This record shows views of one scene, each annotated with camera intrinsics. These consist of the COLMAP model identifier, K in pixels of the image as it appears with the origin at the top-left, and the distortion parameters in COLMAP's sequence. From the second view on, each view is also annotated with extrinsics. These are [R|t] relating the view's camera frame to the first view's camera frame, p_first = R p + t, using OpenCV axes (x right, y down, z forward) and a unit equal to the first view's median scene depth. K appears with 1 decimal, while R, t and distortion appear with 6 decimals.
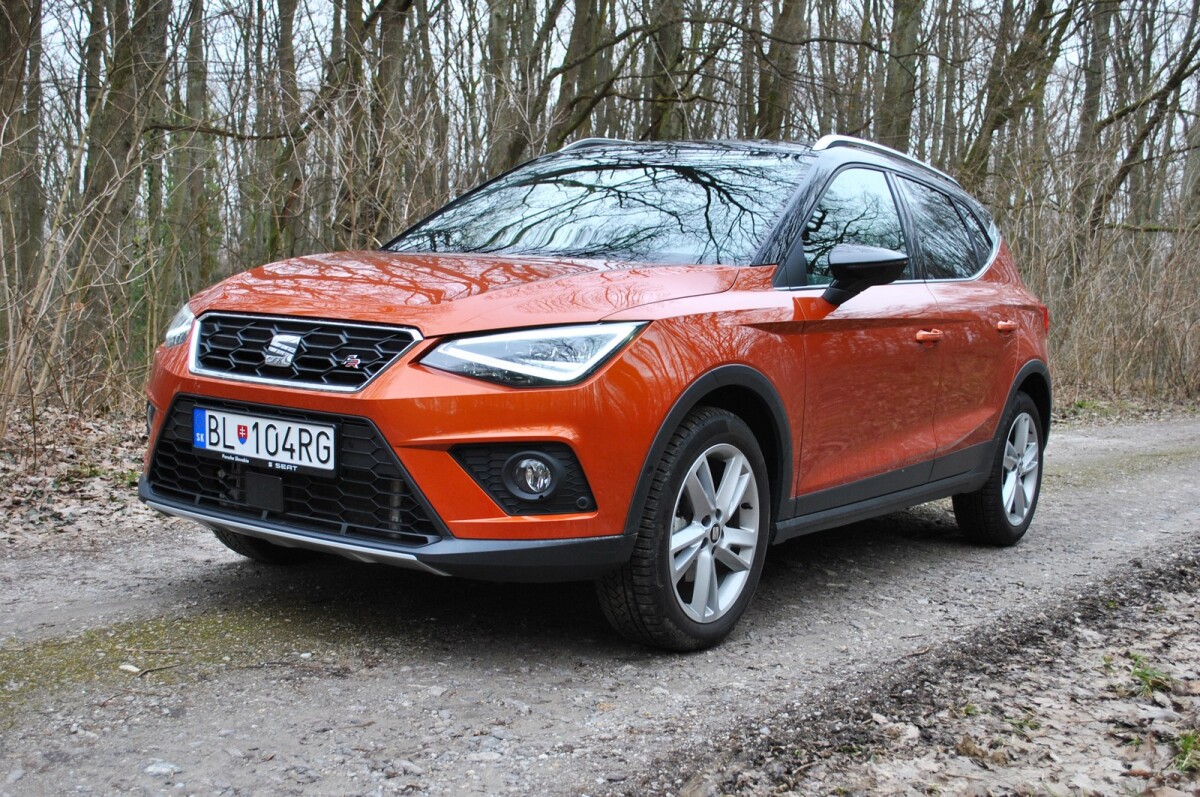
lens RADIAL K [[1288.1, 0, 603.5], [0, 1288.1, 409.4], [0, 0, 1]] dist [-0.063958, 0.000000]
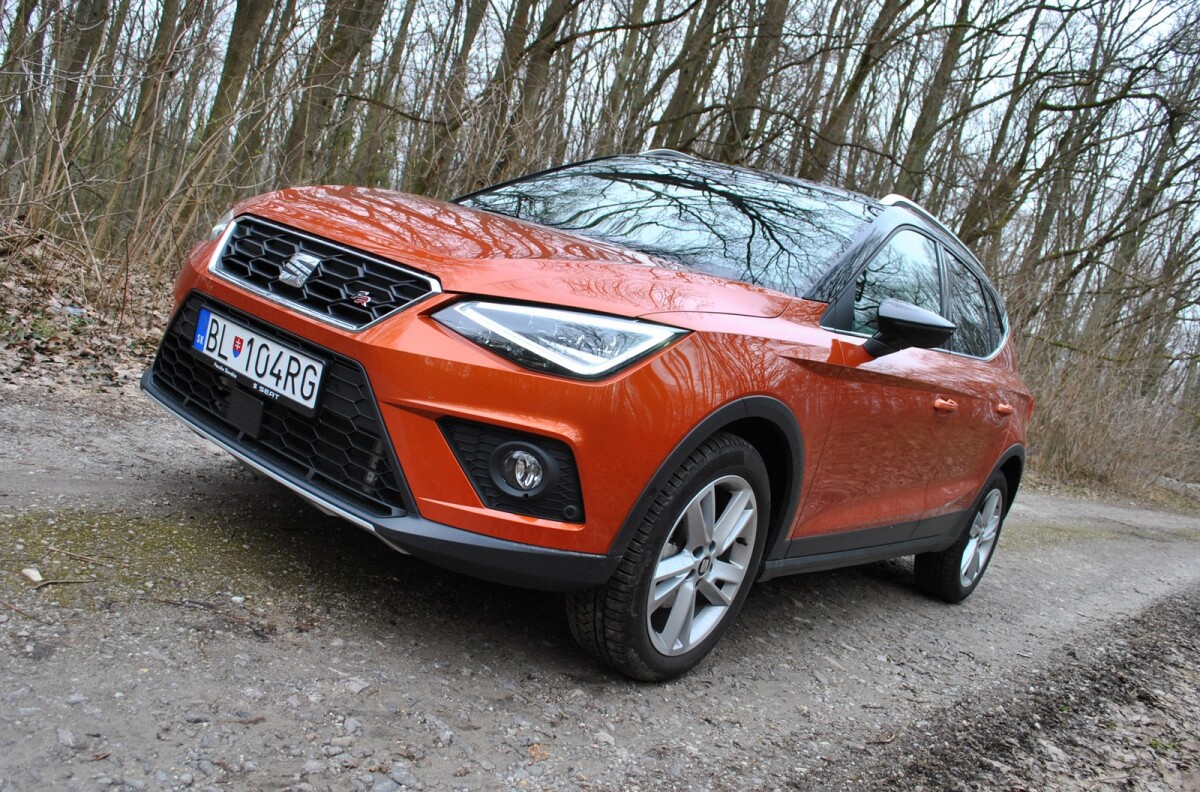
lens RADIAL K [[957.9, 0, 601.2], [0, 957.9, 371.7], [0, 0, 1]] dist [-0.090599, 0.013375]
pose [[0.971804, 0.233890, -0.029872, 0.001459], [-0.234046, 0.972224, -0.001783, -0.023613], [0.028625, 0.008724, 0.999552, 0.312475]]
